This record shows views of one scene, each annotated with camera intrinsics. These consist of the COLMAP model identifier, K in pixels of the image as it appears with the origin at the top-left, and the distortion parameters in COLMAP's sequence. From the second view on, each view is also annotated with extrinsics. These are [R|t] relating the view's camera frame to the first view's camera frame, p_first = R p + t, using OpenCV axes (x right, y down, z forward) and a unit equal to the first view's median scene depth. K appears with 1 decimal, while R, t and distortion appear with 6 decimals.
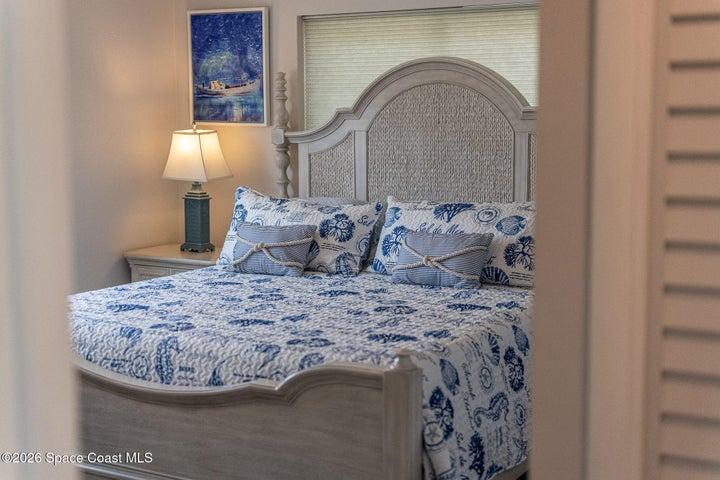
lens RADIAL K [[1036.0, 0, 358.4], [0, 1036.0, 240.2], [0, 0, 1]] dist [0.002089, 0.000000]
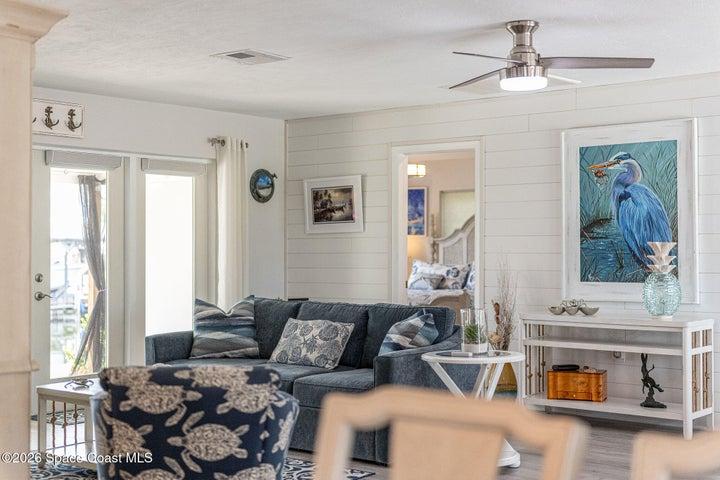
lens RADIAL K [[1036.0, 0, 359.9], [0, 1036.0, 239.6], [0, 0, 1]] dist [0.002089, 0.000000]
pose [[0.989710, 0.006771, -0.142926, 0.104264], [-0.027443, 0.989318, -0.143168, 0.248961], [0.140430, 0.145617, 0.979324, -1.386747]]
